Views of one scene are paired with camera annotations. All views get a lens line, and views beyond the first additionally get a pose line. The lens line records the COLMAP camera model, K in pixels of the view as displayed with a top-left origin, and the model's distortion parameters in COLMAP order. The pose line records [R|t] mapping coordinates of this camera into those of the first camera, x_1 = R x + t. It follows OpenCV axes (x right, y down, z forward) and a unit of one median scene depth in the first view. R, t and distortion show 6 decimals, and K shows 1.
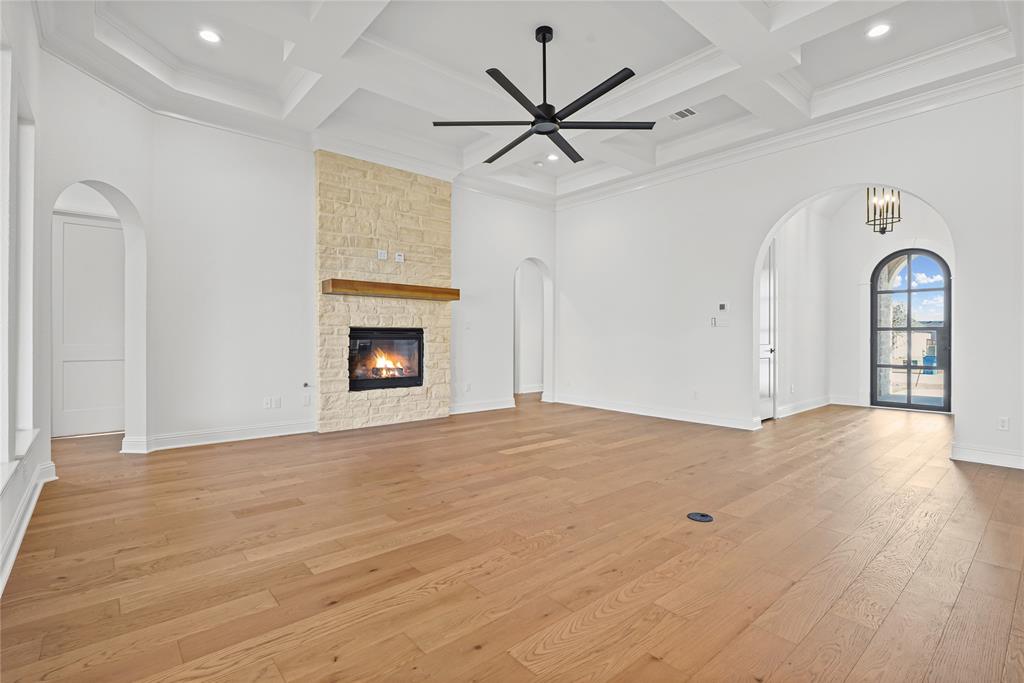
lens RADIAL K [[481.5, 0, 516.9], [0, 481.5, 341.1], [0, 0, 1]] dist [-0.004841, -0.001157]
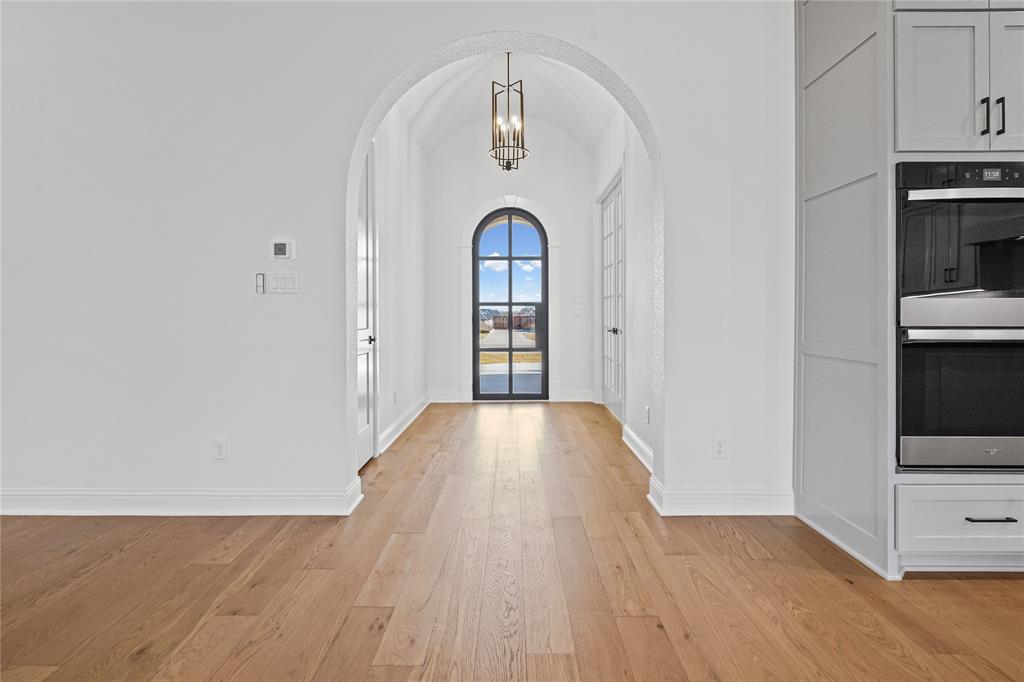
lens RADIAL K [[481.5, 0, 511.6], [0, 481.5, 314.4], [0, 0, 1]] dist [-0.004841, -0.001157]
pose [[0.660830, -0.004370, 0.750523, 0.225527], [0.006955, 0.999976, -0.000301, -0.008728], [-0.750503, 0.005419, 0.660845, 0.525248]]
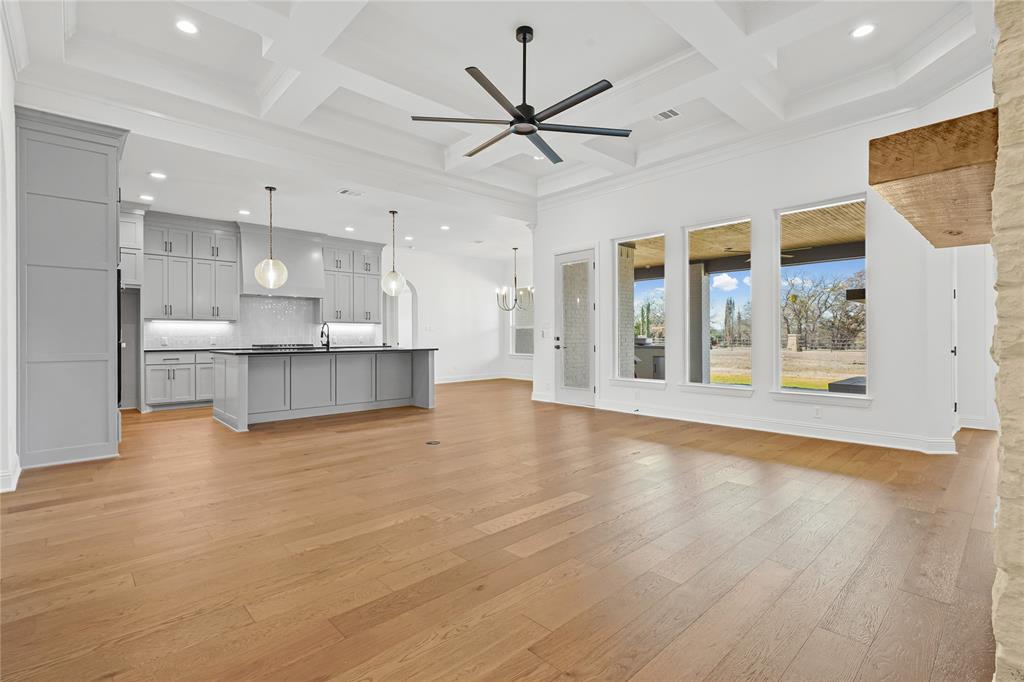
lens RADIAL K [[481.5, 0, 516.4], [0, 481.5, 329.8], [0, 0, 1]] dist [-0.004841, -0.001157]
pose [[-0.998963, 0.003679, -0.045380, 0.072899], [0.003920, 0.999979, -0.005230, -0.011462], [0.045360, -0.005402, -0.998956, 1.286374]]
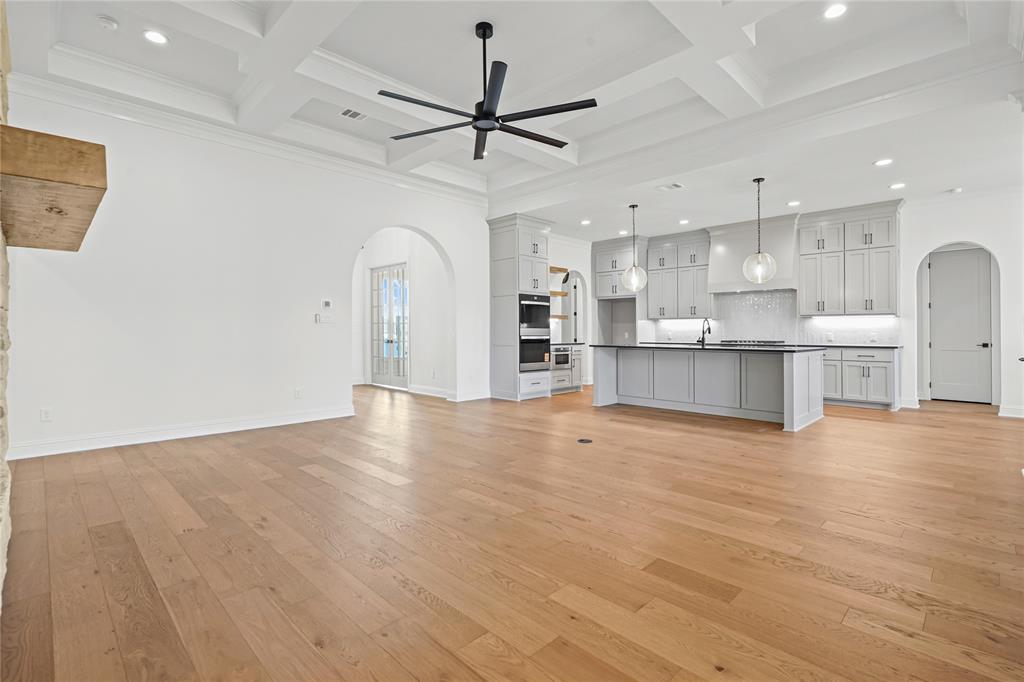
lens RADIAL K [[481.5, 0, 497.9], [0, 481.5, 334.8], [0, 0, 1]] dist [-0.004841, -0.001157]
pose [[-0.059570, -0.004309, 0.998215, -0.611195], [0.007481, 0.999961, 0.004763, -0.007599], [-0.998196, 0.007751, -0.059536, 0.673410]]
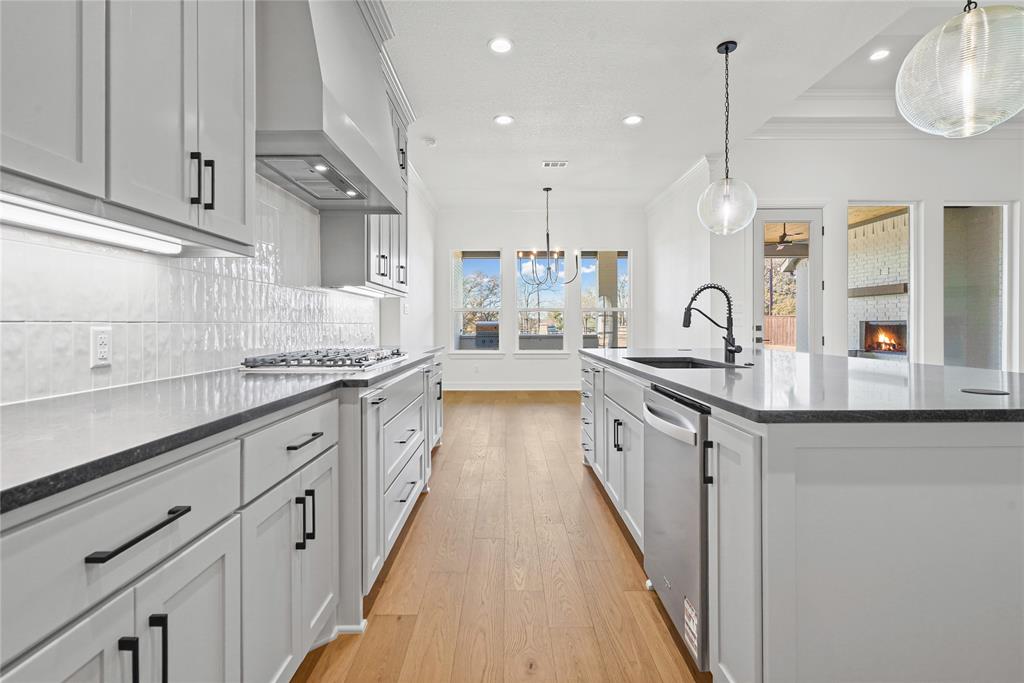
lens RADIAL K [[481.5, 0, 518.3], [0, 481.5, 323.7], [0, 0, 1]] dist [-0.004841, -0.001157]
pose [[-0.640040, 0.001761, -0.768340, 0.879912], [-0.004168, 0.999975, 0.005764, -0.005125], [0.768331, 0.006892, -0.640016, 0.251241]]
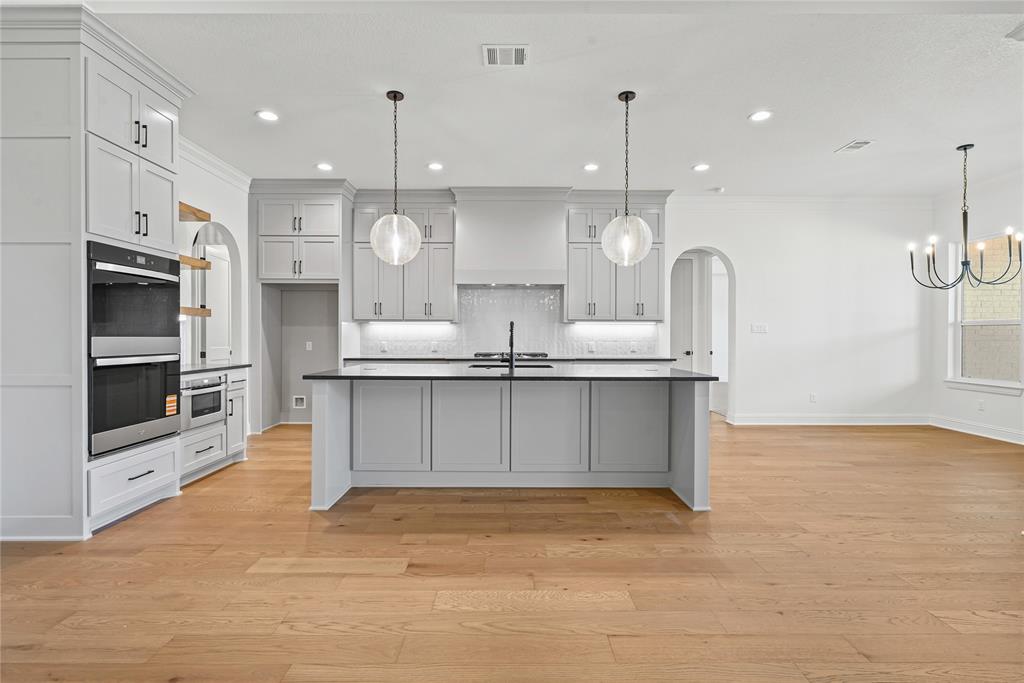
lens RADIAL K [[481.5, 0, 505.0], [0, 481.5, 334.9], [0, 0, 1]] dist [-0.004841, -0.001157]
pose [[-0.752469, 0.000610, 0.658627, 0.046671], [0.003623, 0.999988, 0.003214, -0.019888], [-0.658618, 0.004804, -0.752462, 0.624578]]
